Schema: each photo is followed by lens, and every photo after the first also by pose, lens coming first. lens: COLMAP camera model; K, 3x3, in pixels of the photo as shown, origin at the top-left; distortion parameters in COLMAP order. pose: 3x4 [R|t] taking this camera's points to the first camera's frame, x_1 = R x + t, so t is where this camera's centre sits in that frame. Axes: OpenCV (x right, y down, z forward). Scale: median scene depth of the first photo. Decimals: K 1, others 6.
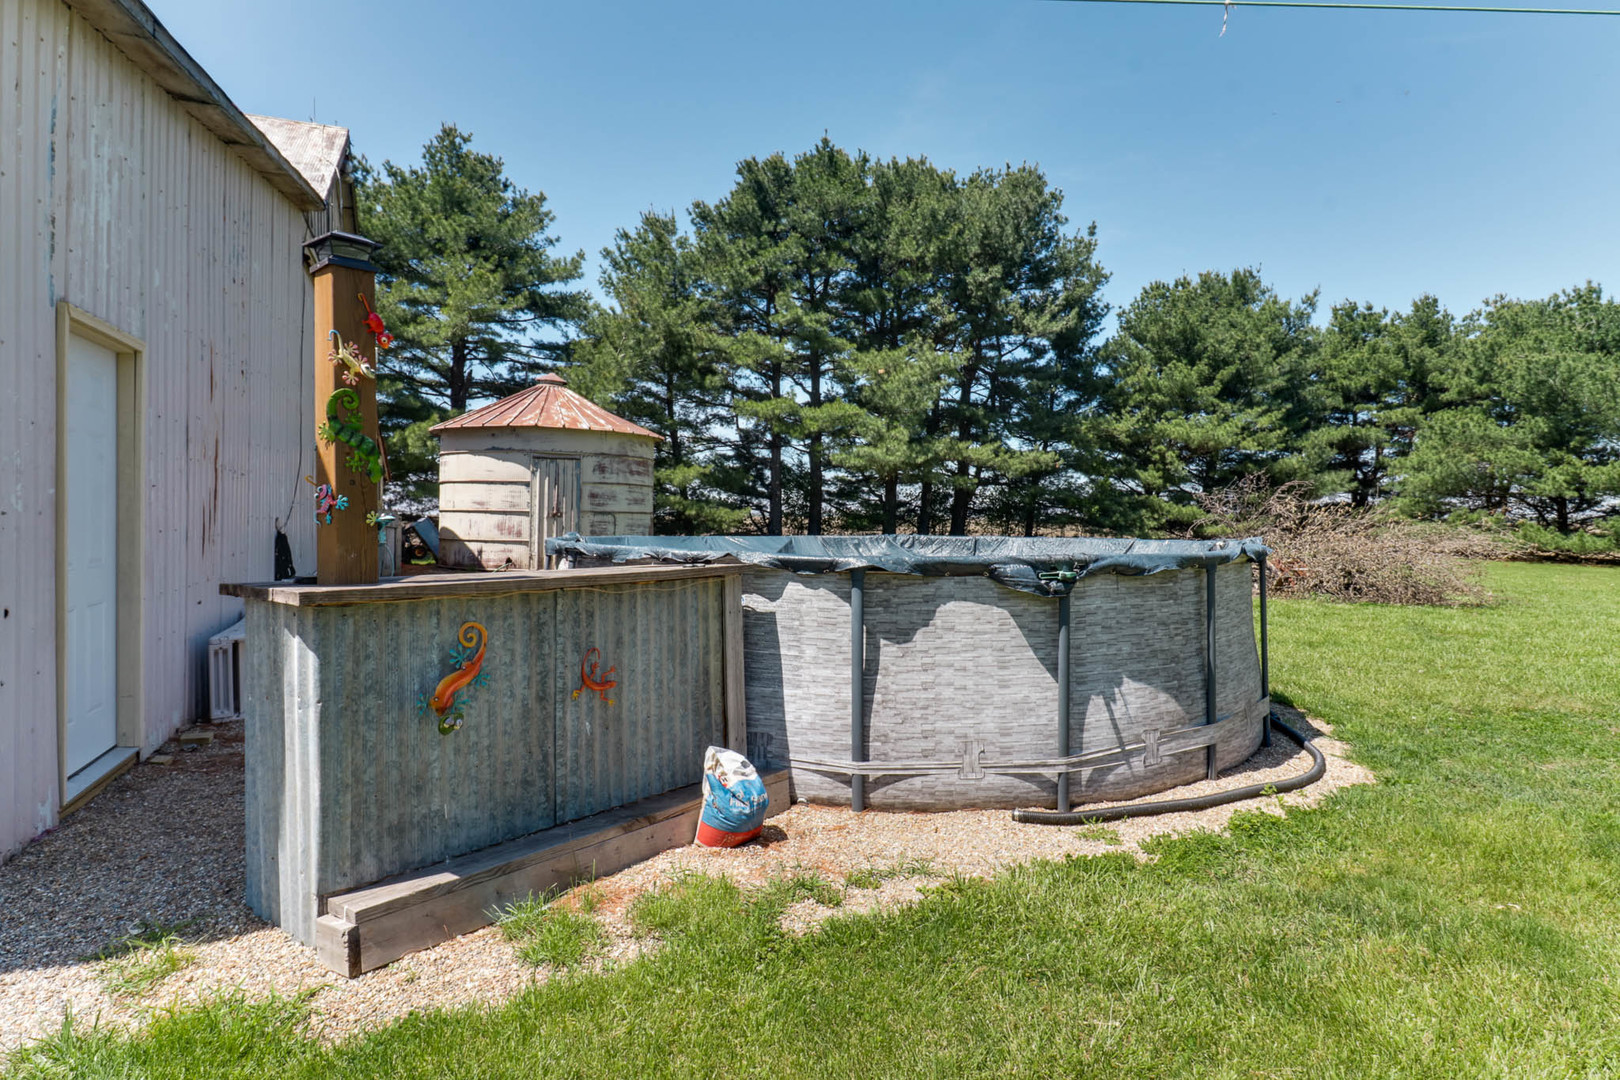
lens RADIAL K [[879.5, 0, 804.4], [0, 879.5, 519.0], [0, 0, 1]] dist [0.009625, -0.010413]
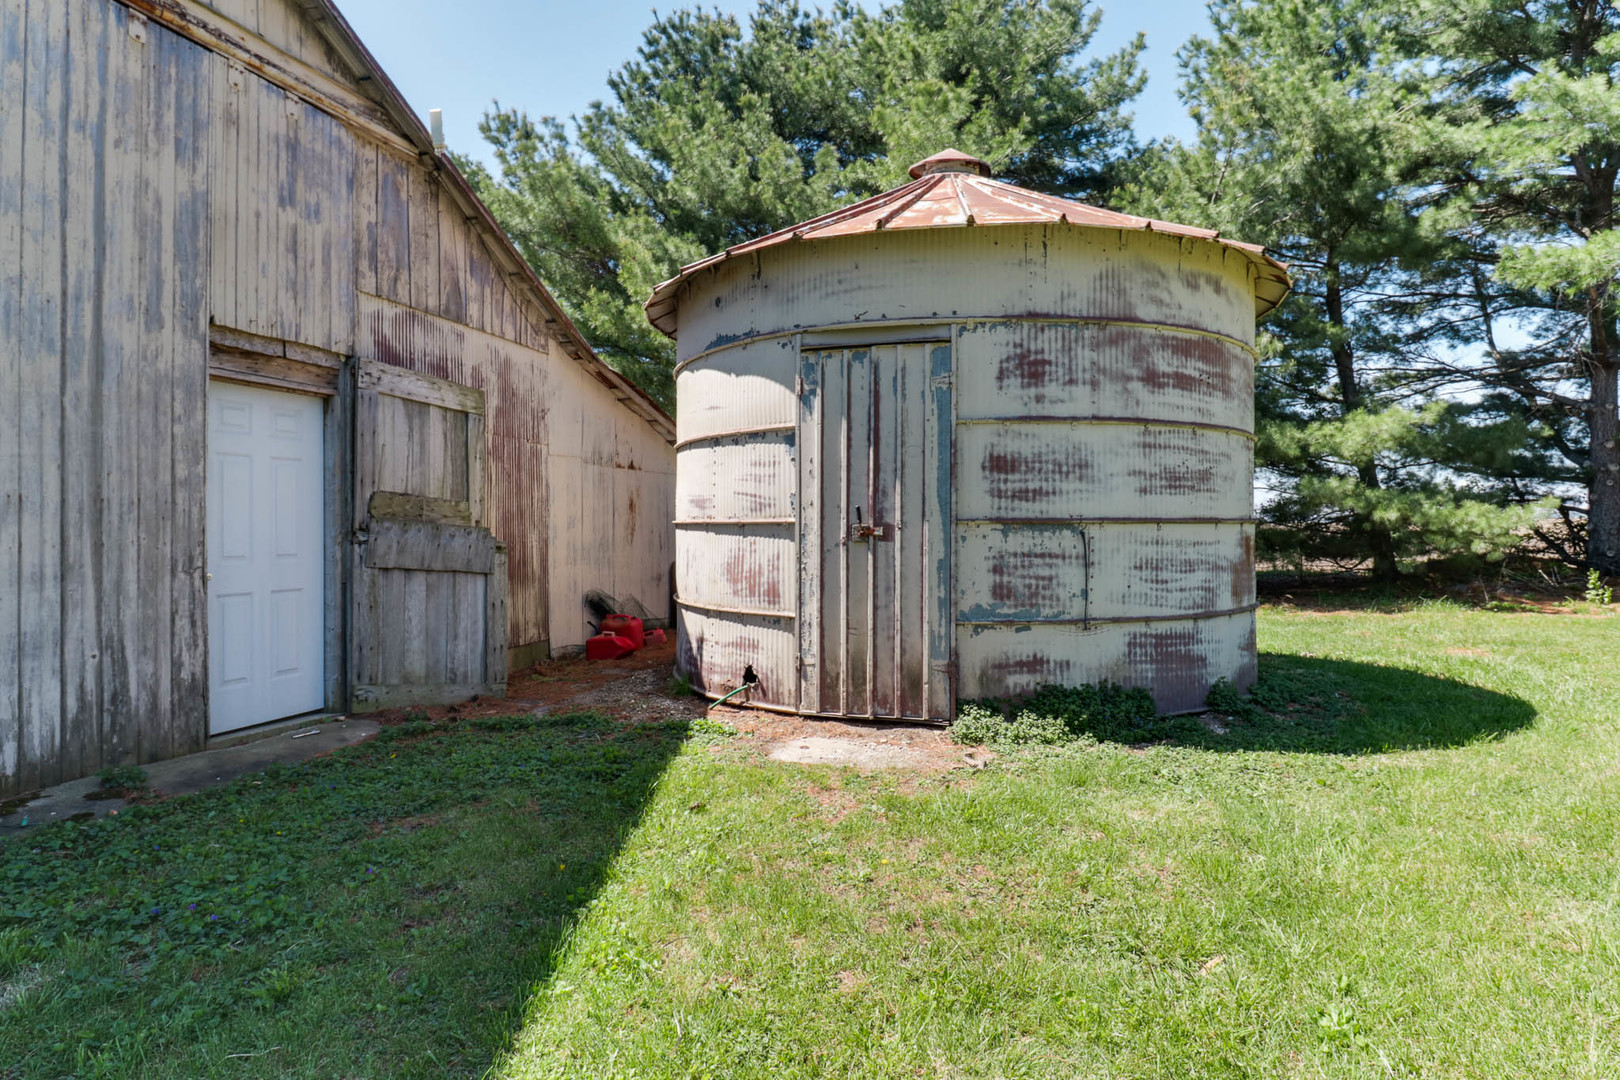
lens RADIAL K [[879.5, 0, 825.0], [0, 879.5, 524.3], [0, 0, 1]] dist [0.009625, -0.010413]
pose [[0.770973, -0.017689, -0.636623, -0.059290], [0.015562, 0.999839, -0.008934, -0.003030], [0.636678, -0.003019, 0.771124, 0.432538]]
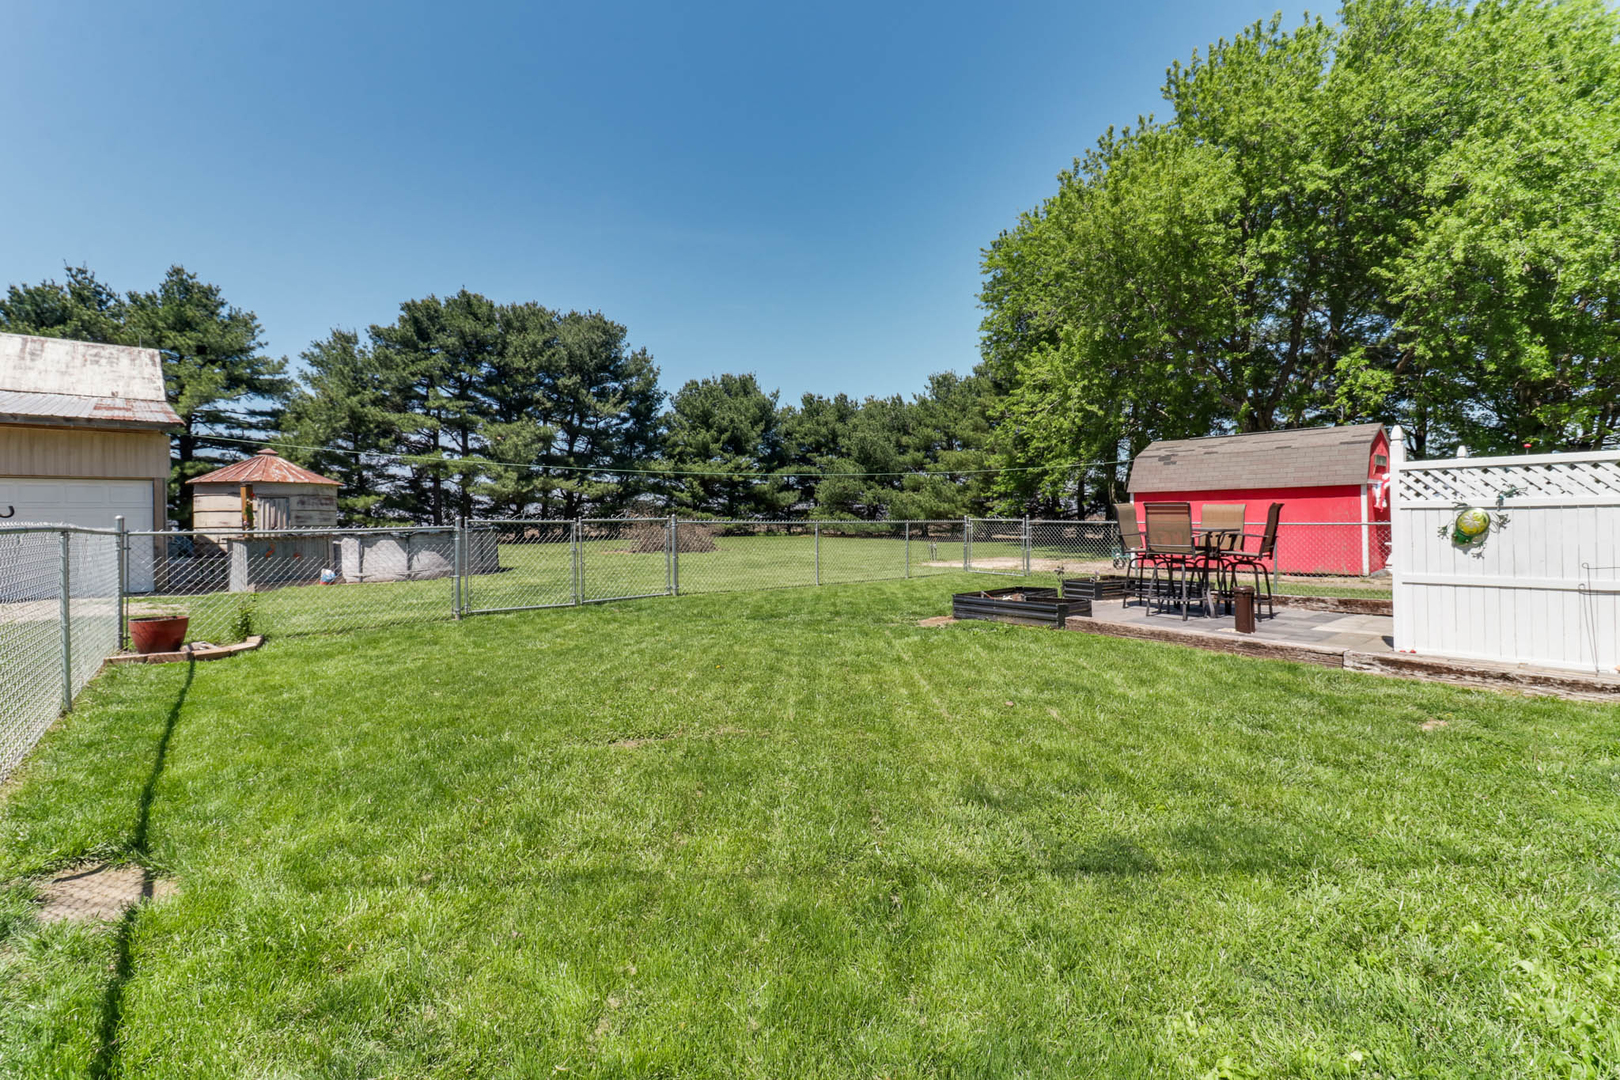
lens RADIAL K [[743.9, 0, 808.9], [0, 743.9, 513.2], [0, 0, 1]] dist [0.013774, -0.009568]
pose [[0.934536, -0.022507, 0.355155, 0.123842], [0.027887, 0.999561, -0.010036, 0.006627], [-0.354773, 0.019283, 0.934754, -0.507820]]
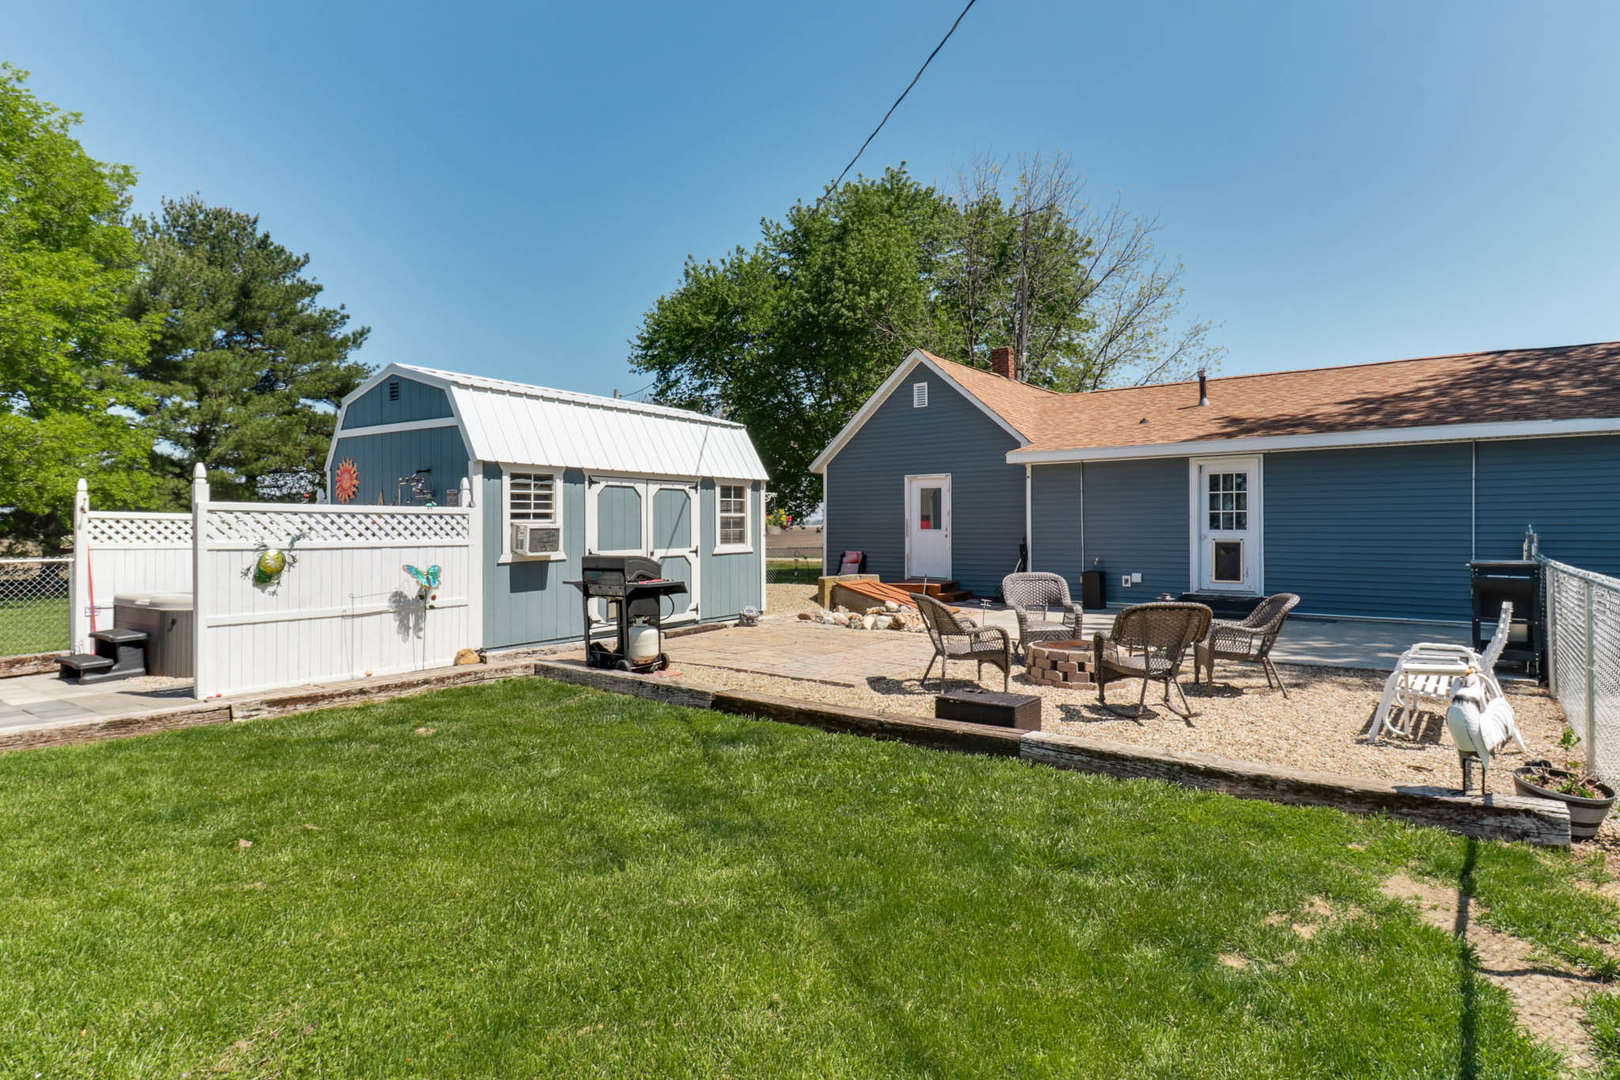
lens RADIAL K [[824.9, 0, 812.2], [0, 824.9, 520.0], [0, 0, 1]] dist [-0.000017, -0.004288]
pose [[-0.564882, 0.001686, 0.825170, 0.074525], [0.001485, 0.999998, -0.001027, -0.000036], [-0.825170, 0.000645, -0.564884, -0.373835]]
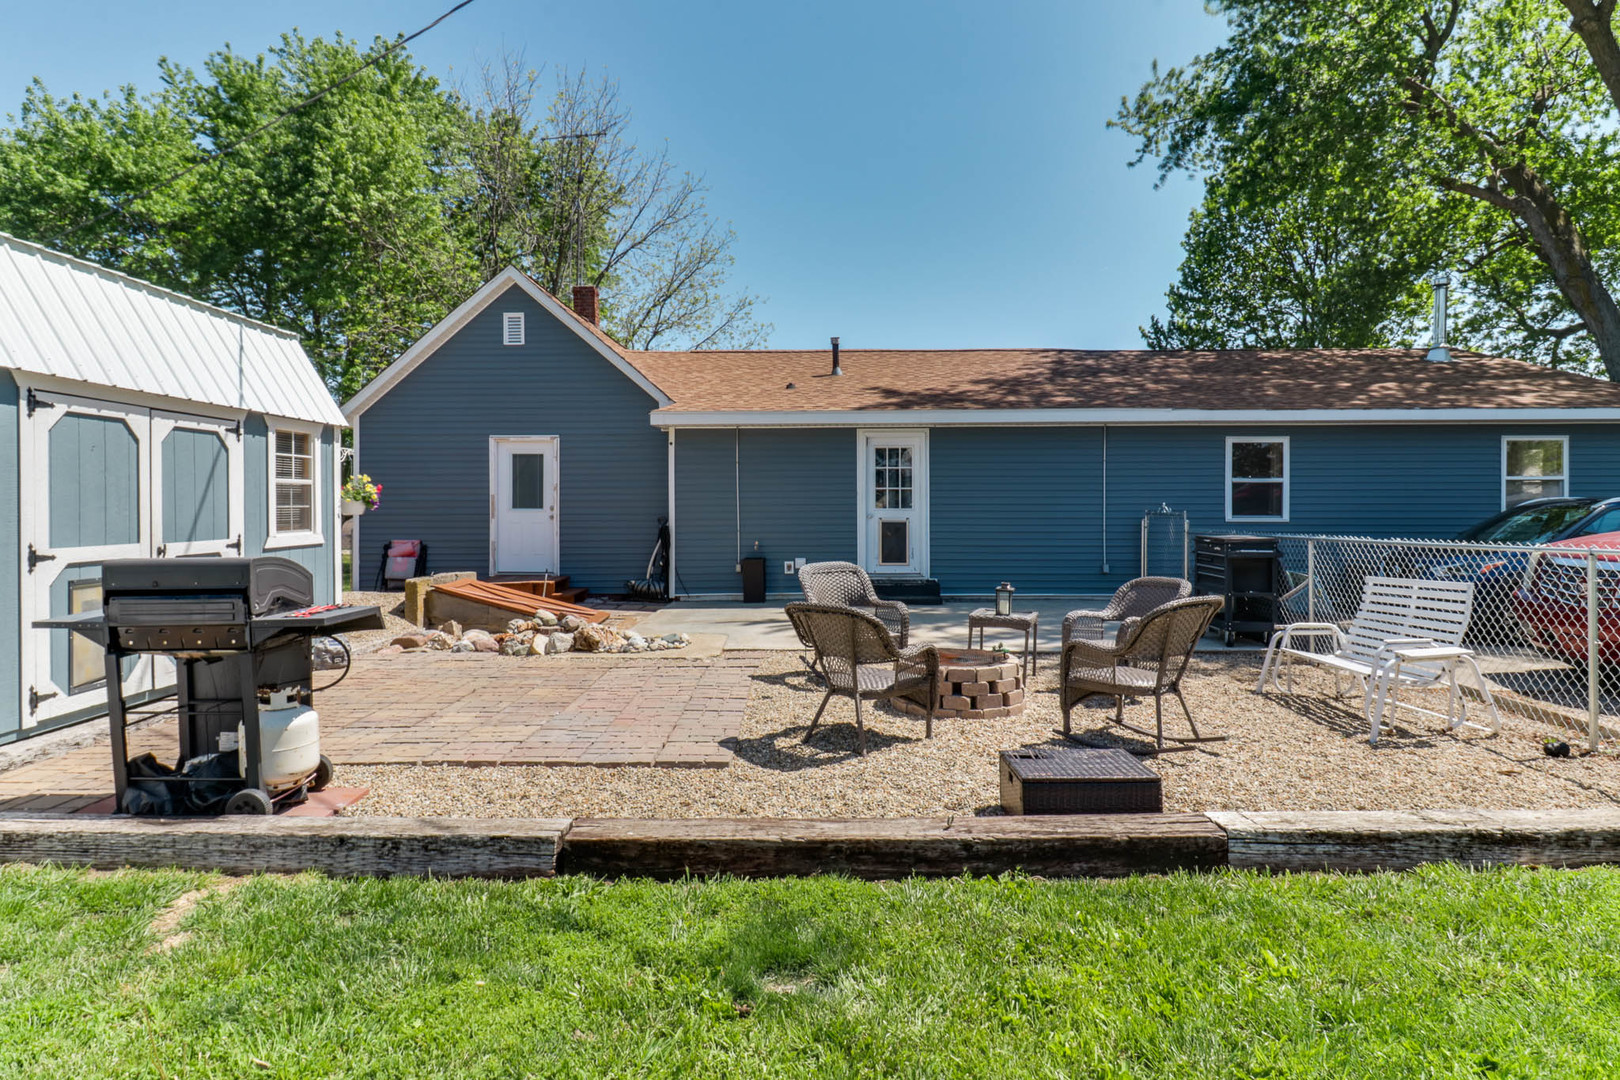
lens RADIAL K [[879.5, 0, 810.1], [0, 879.5, 509.1], [0, 0, 1]] dist [0.009625, -0.010413]
pose [[-0.941488, -0.005746, 0.336997, 0.210022], [-0.003834, 0.999973, 0.006339, 0.002894], [-0.337024, 0.004676, -0.941484, -0.380928]]
